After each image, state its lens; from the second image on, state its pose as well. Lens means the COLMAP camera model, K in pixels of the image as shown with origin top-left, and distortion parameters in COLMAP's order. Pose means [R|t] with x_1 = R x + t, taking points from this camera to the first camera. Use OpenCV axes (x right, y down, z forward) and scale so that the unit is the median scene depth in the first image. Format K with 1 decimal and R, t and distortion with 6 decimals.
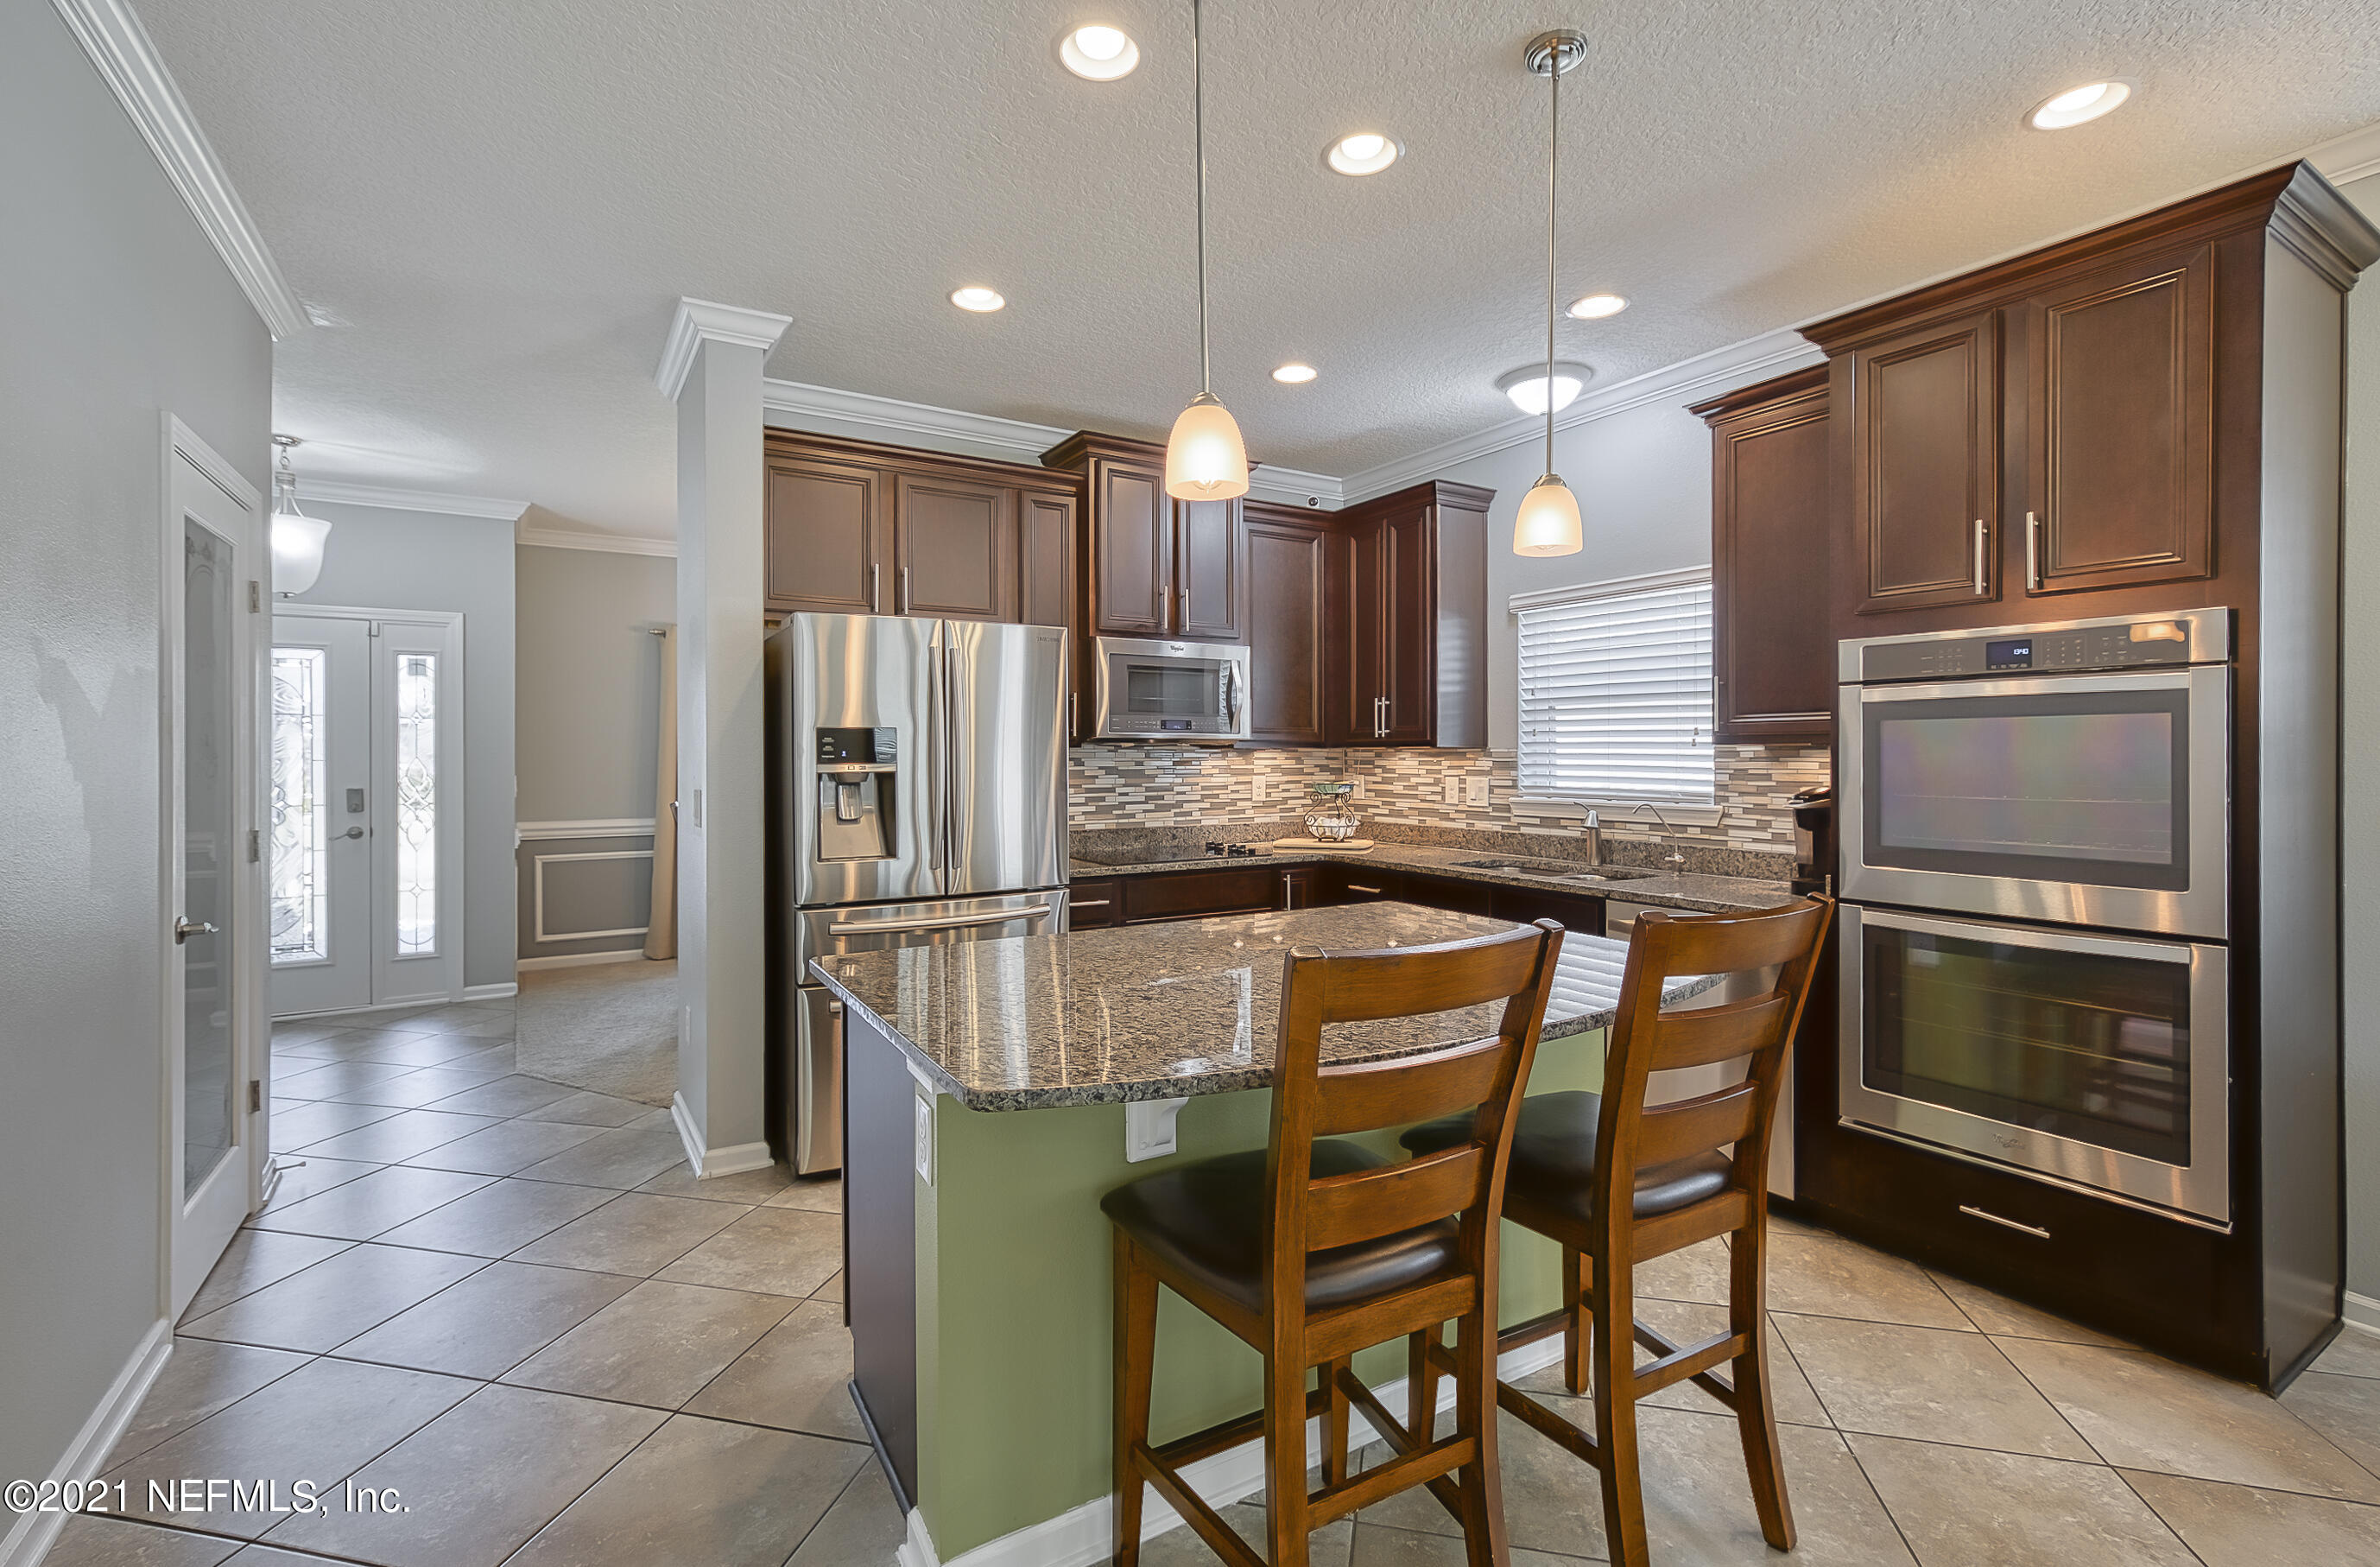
lens RADIAL K [[1029.0, 0, 1182.4], [0, 1029.0, 765.3], [0, 0, 1]] dist [0.003795, 0.000192]
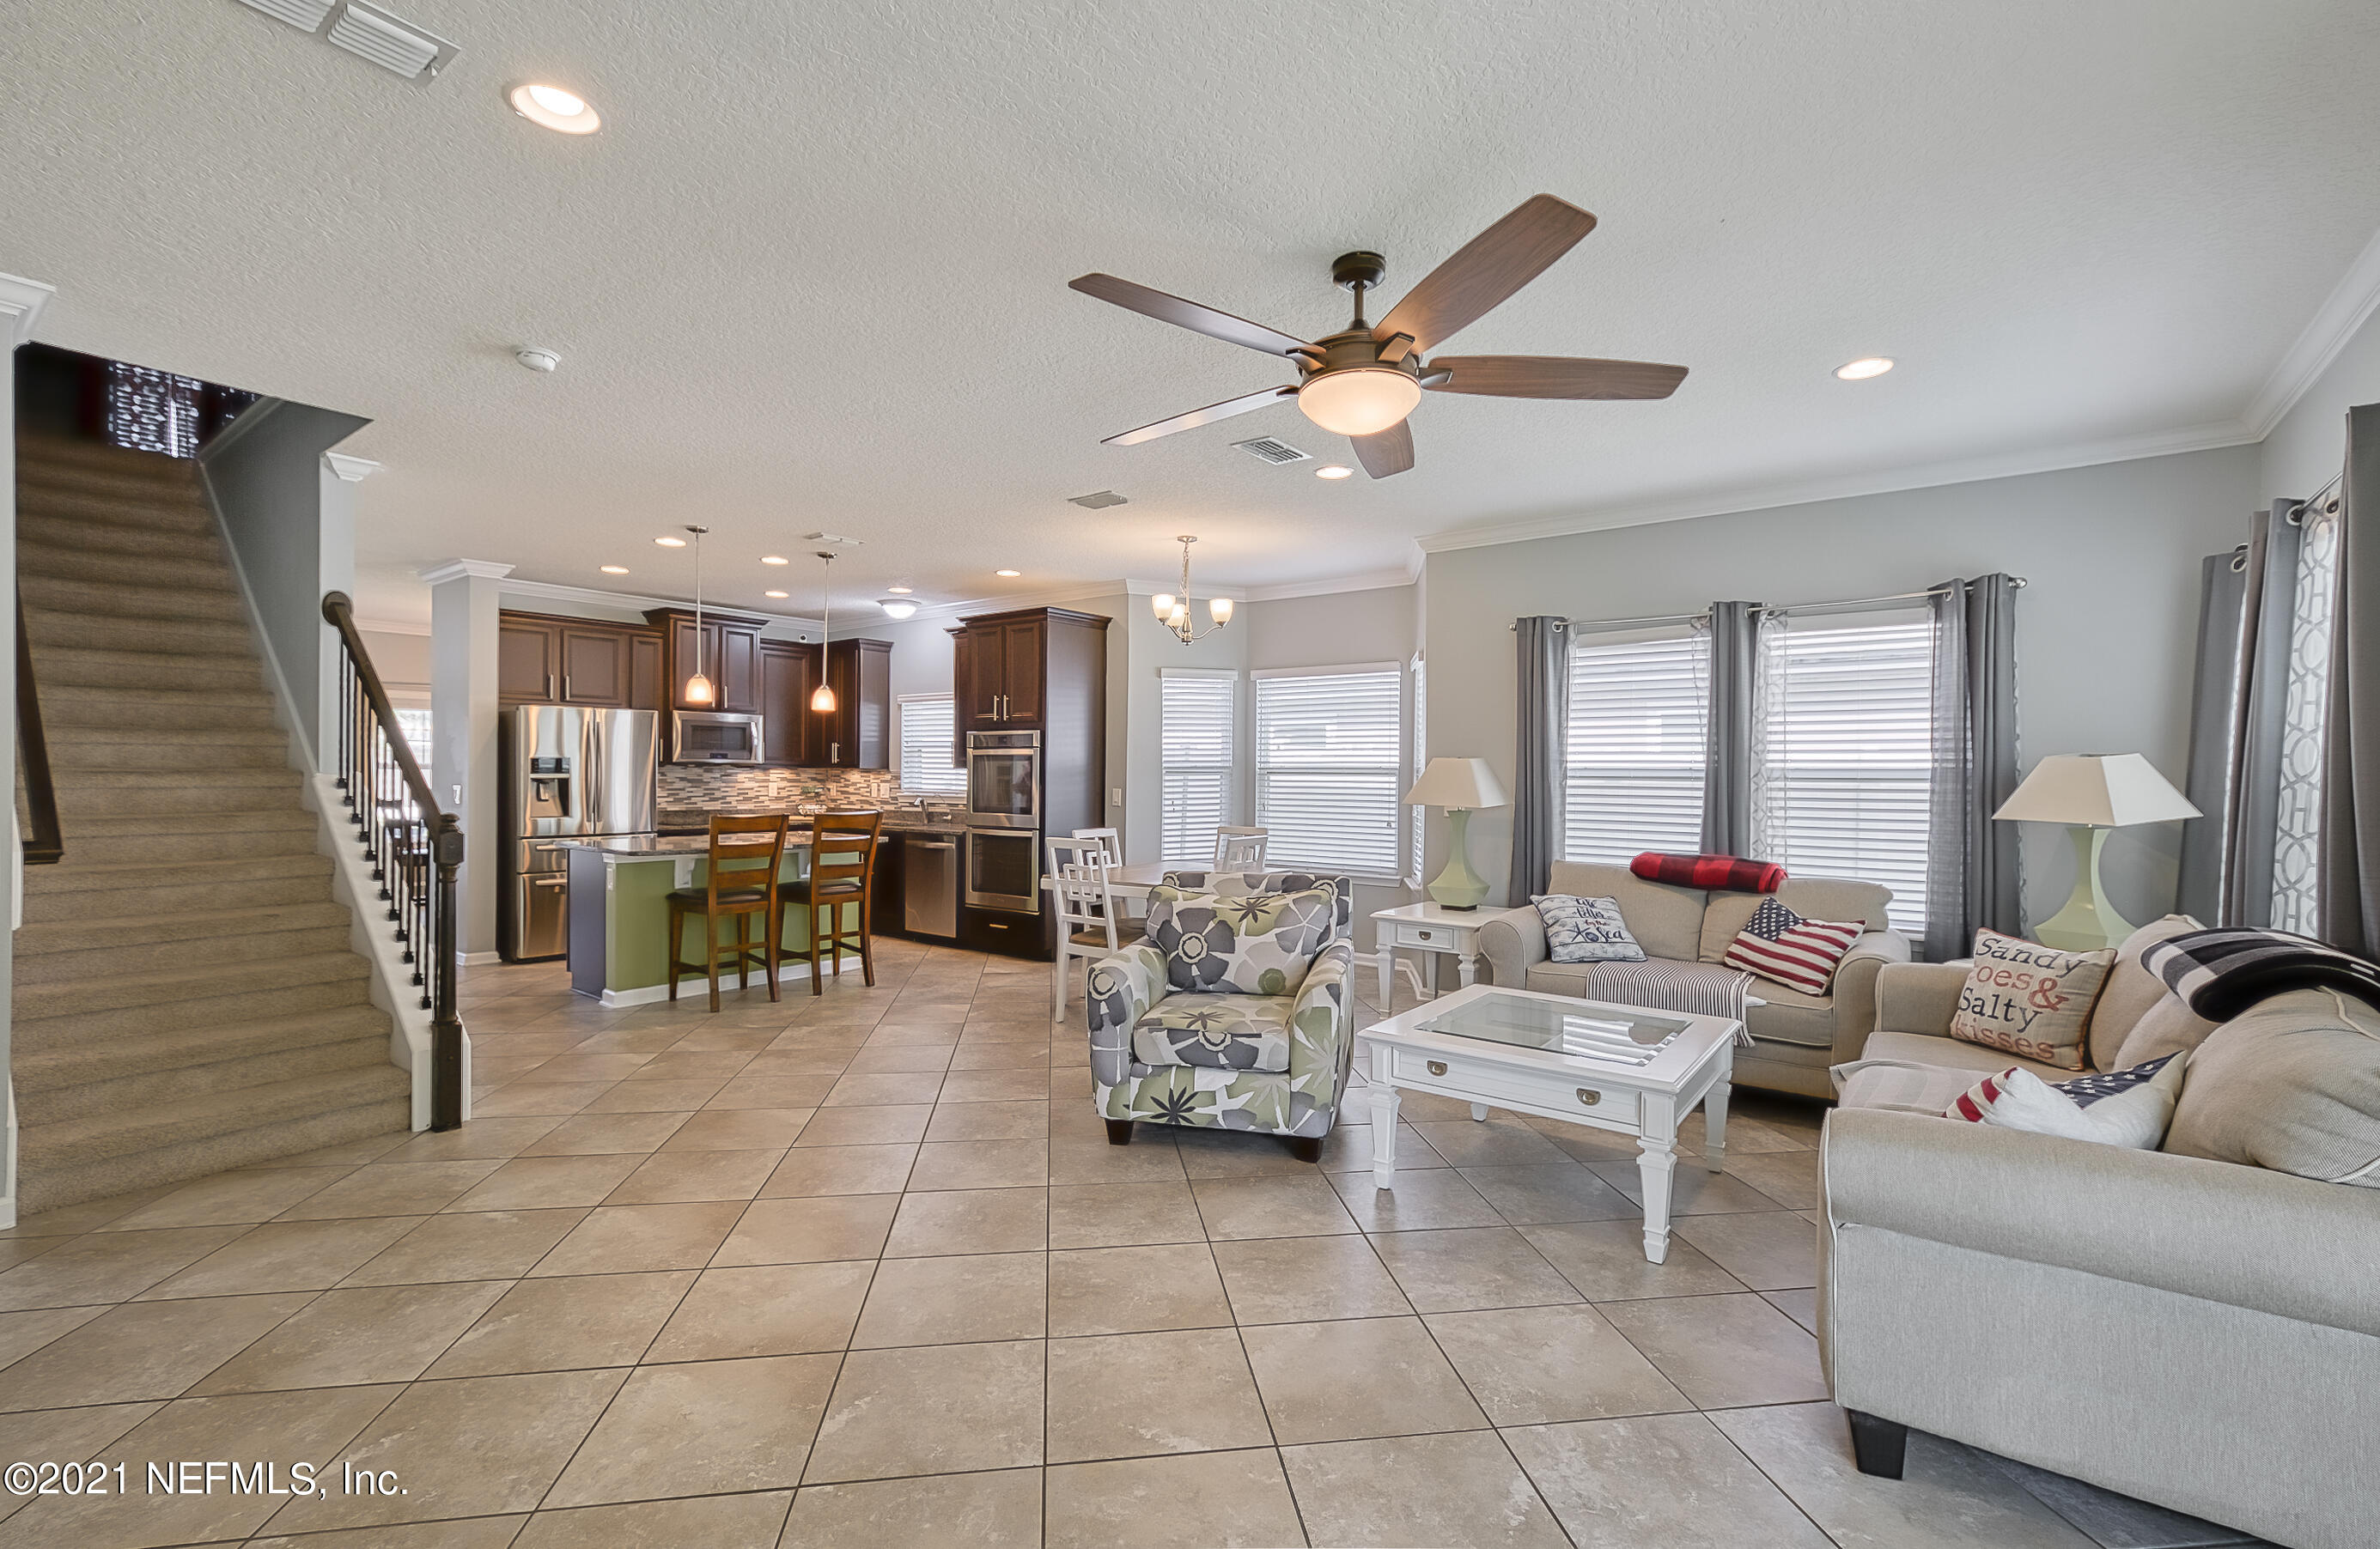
lens RADIAL K [[1038.1, 0, 1203.2], [0, 1038.1, 774.1], [0, 0, 1]] dist [-0.012530, 0.000007]
pose [[0.930968, 0.007732, 0.365018, 0.134914], [-0.005435, 0.999958, -0.007319, 0.004889], [-0.365059, 0.004830, 0.930972, -1.188745]]
